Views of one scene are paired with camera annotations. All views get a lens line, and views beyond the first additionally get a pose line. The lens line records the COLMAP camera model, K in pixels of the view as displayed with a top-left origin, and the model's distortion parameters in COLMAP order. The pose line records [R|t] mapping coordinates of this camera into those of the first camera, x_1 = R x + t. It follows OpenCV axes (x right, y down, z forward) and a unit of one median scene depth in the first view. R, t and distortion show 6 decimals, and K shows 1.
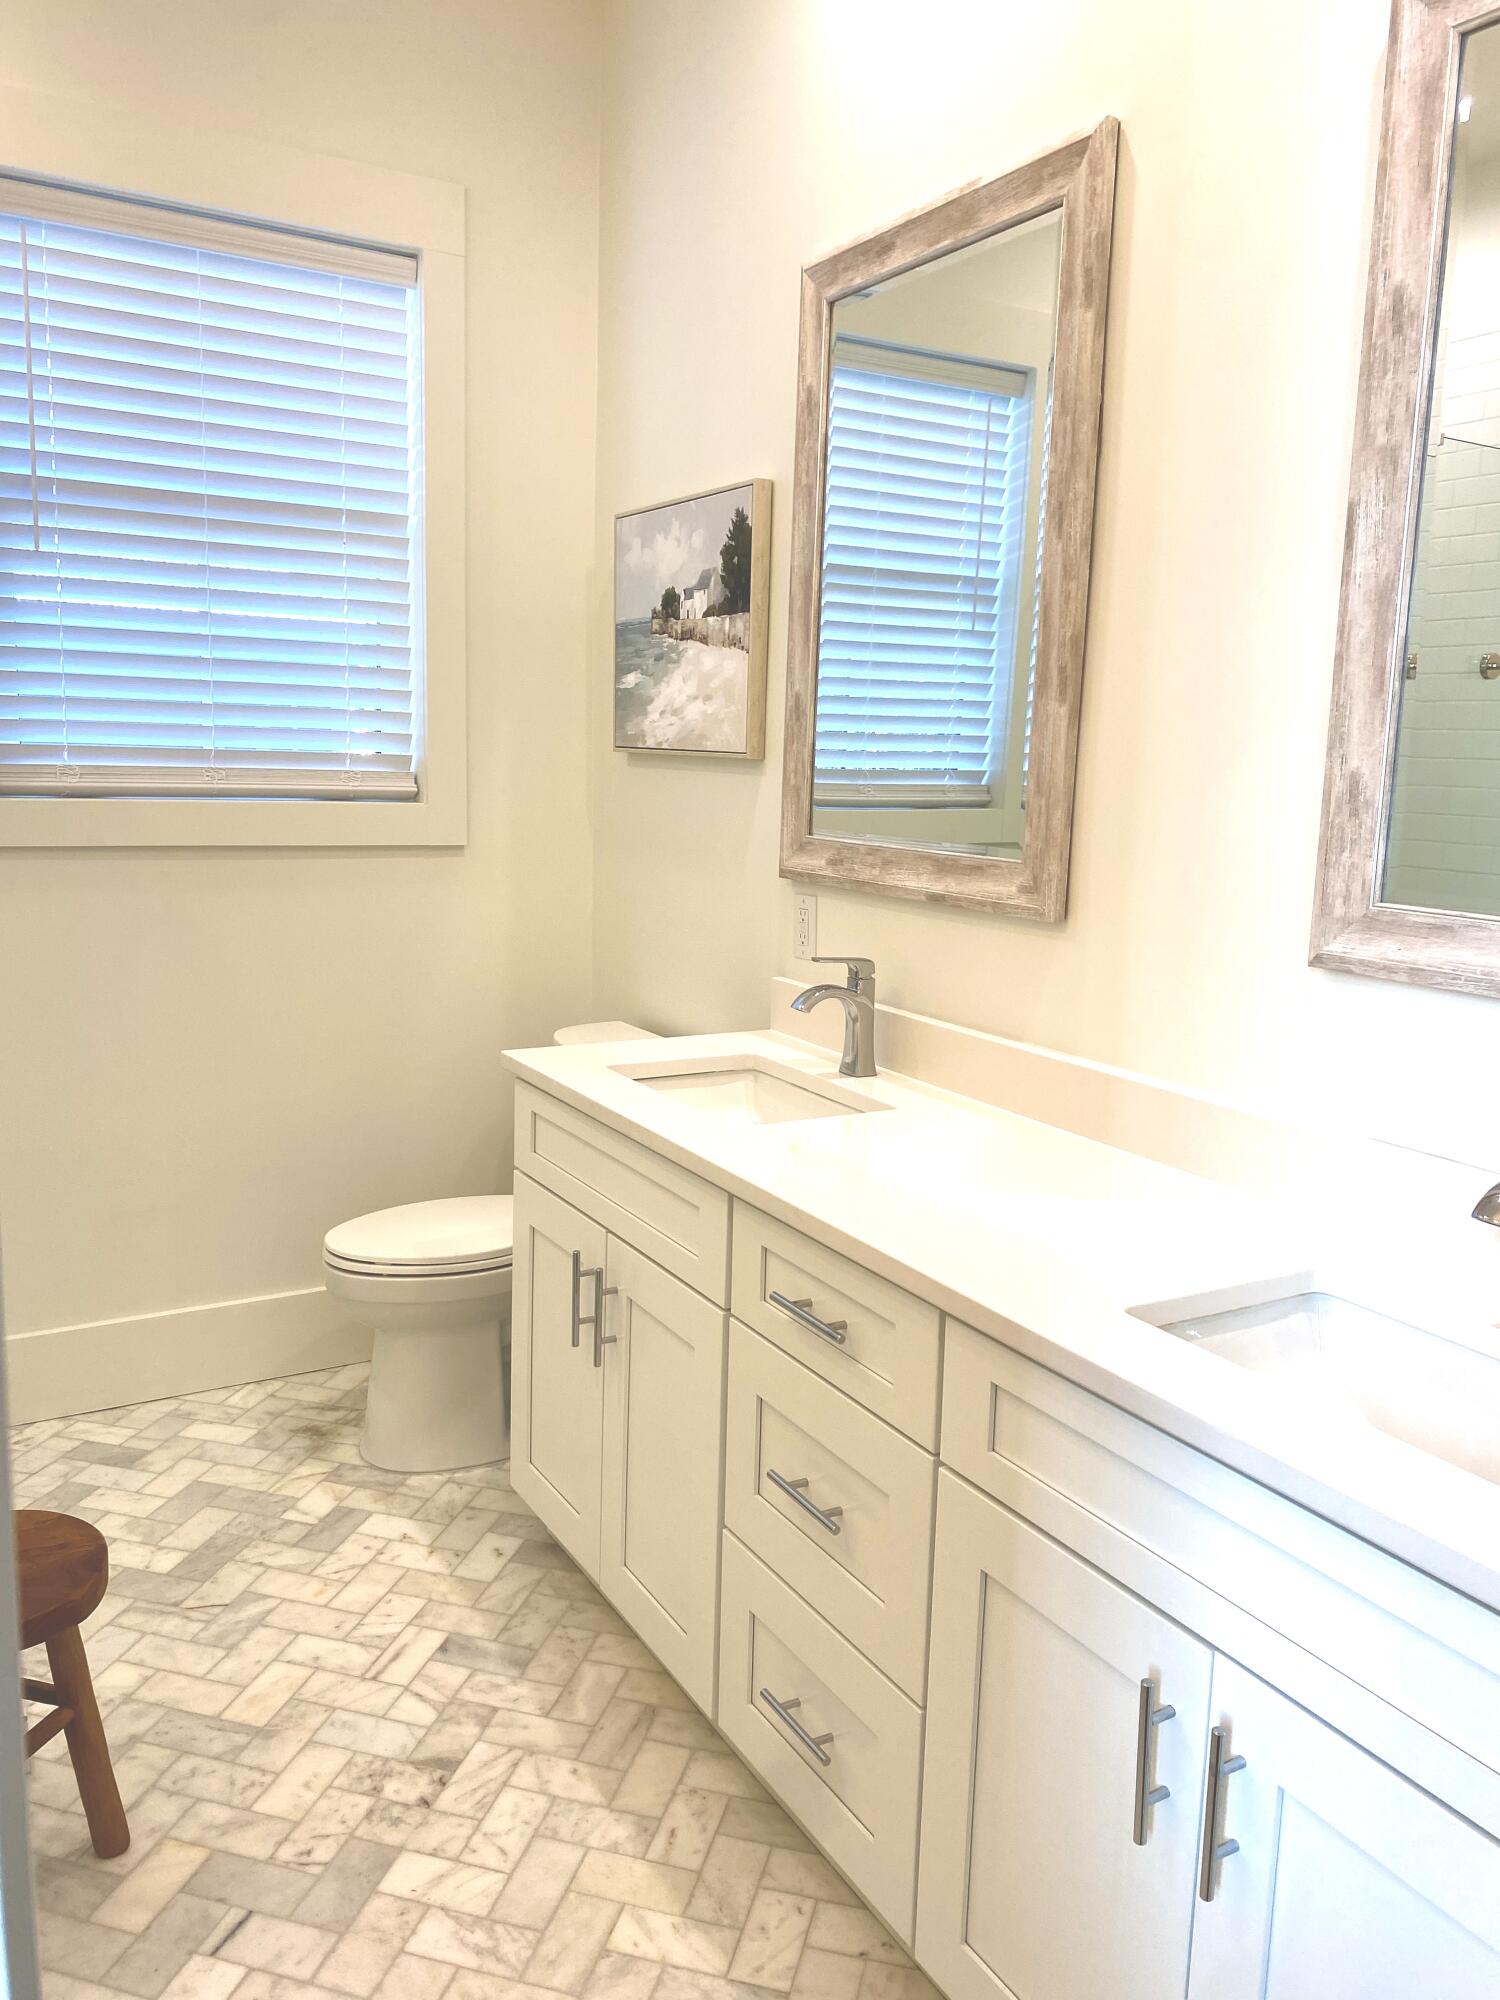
lens RADIAL K [[1503.9, 0, 756.0], [0, 1503.9, 1003.6], [0, 0, 1]] dist [0.021590, -0.018855]
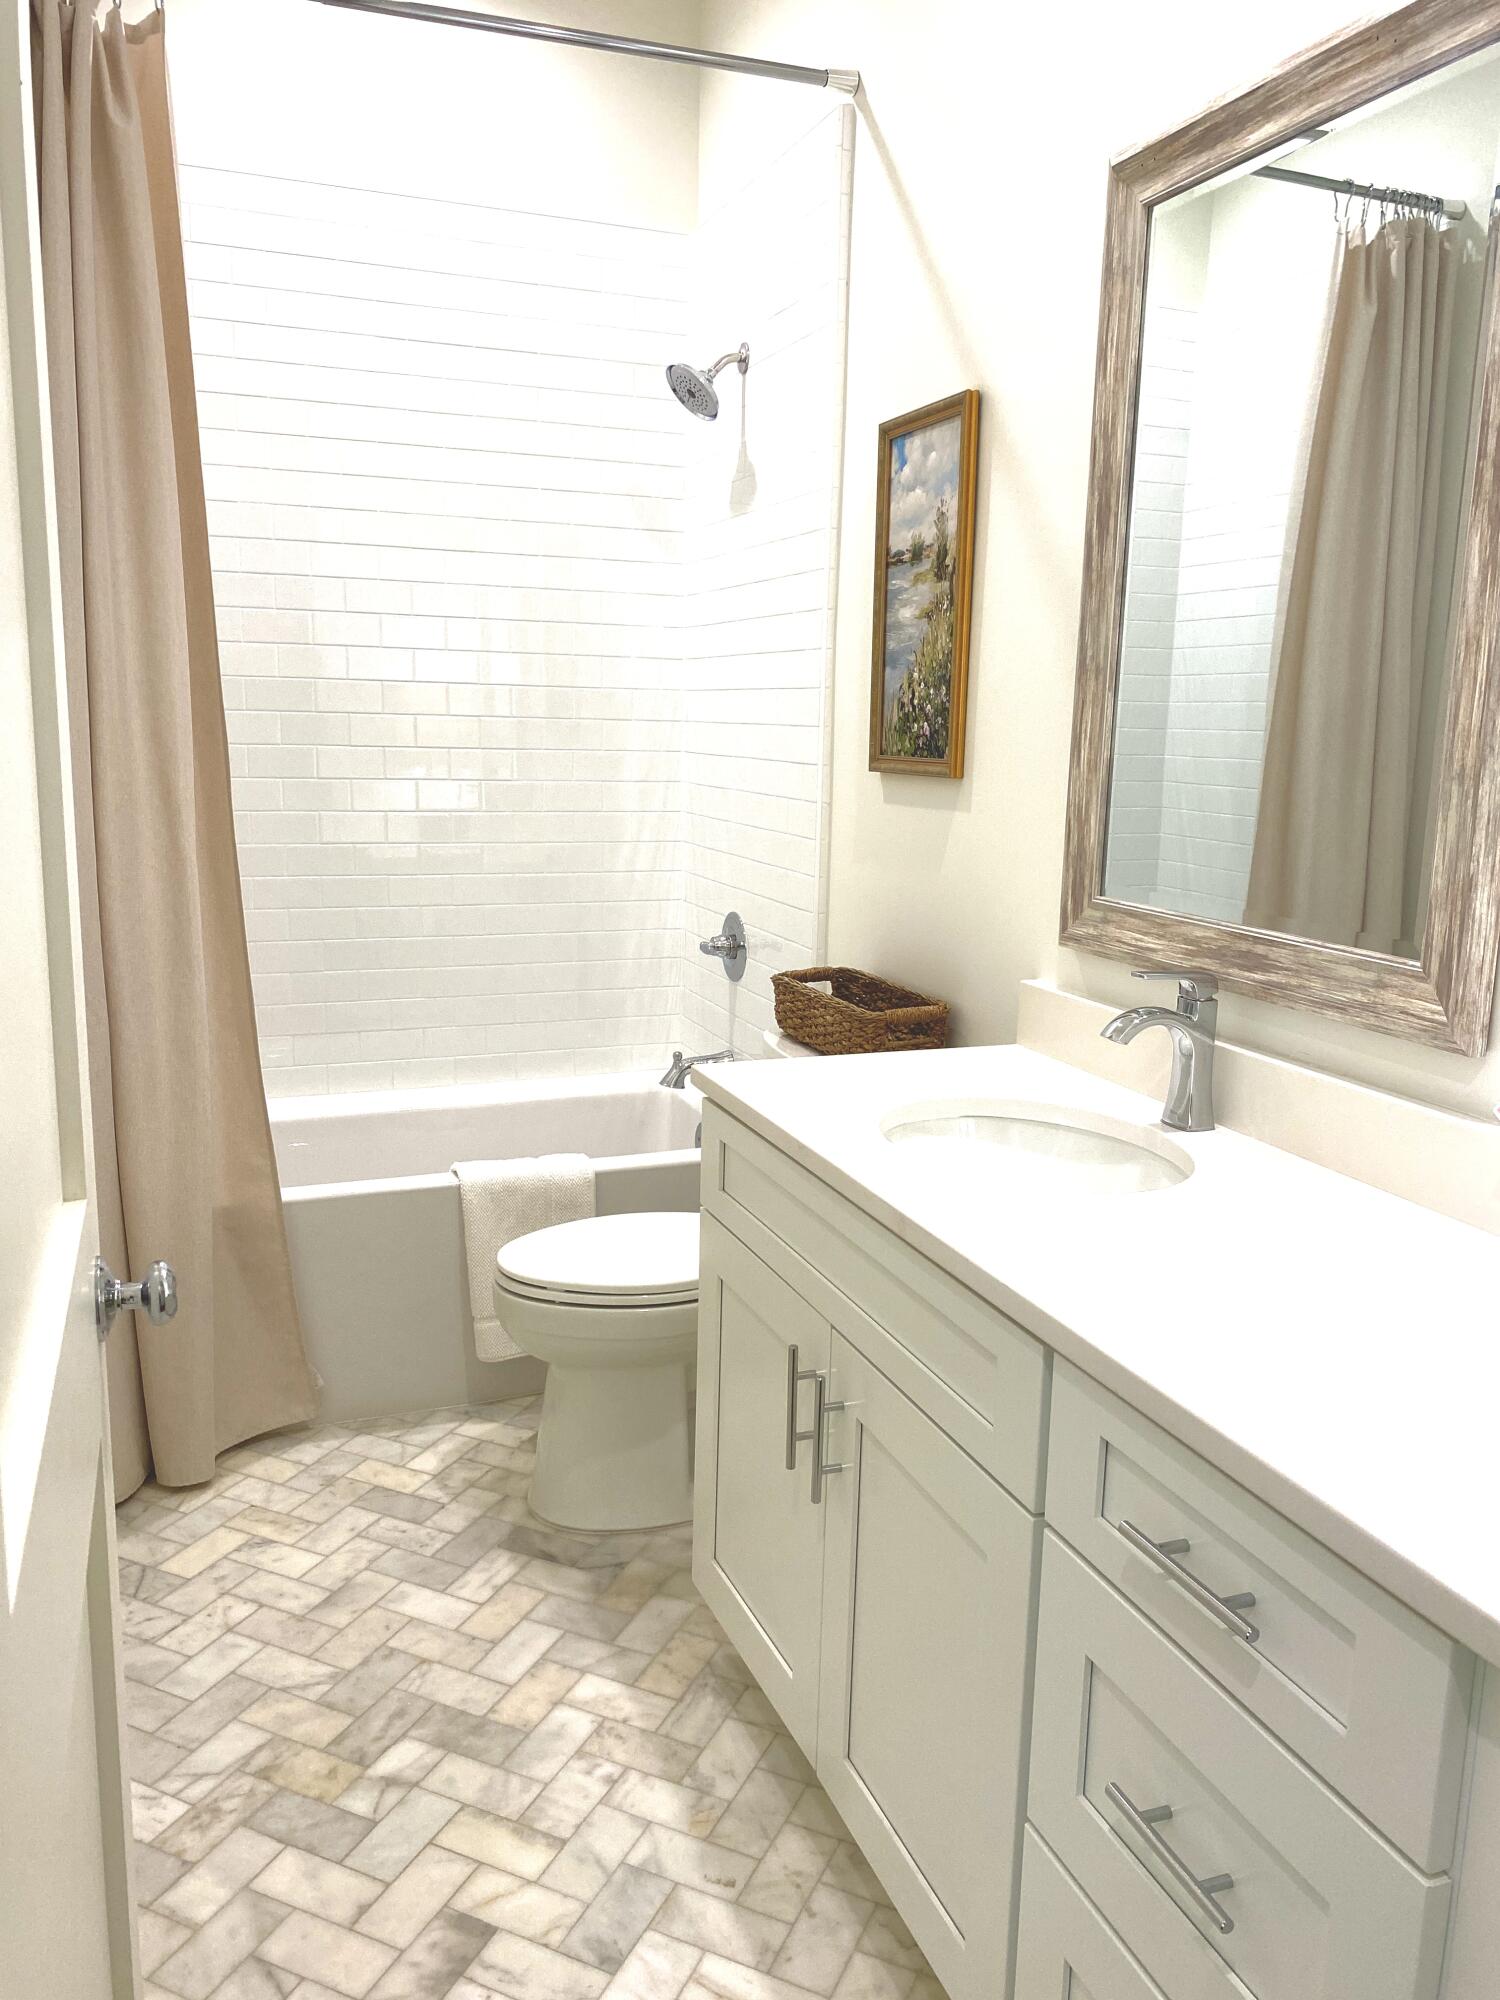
lens RADIAL K [[1503.9, 0, 745.5], [0, 1503.9, 991.0], [0, 0, 1]] dist [0.021590, -0.018855]
pose [[0.991981, 0.023093, -0.124257, -0.054463], [-0.020126, 0.999483, 0.025079, -0.033370], [0.124772, -0.022377, 0.991933, 0.254109]]
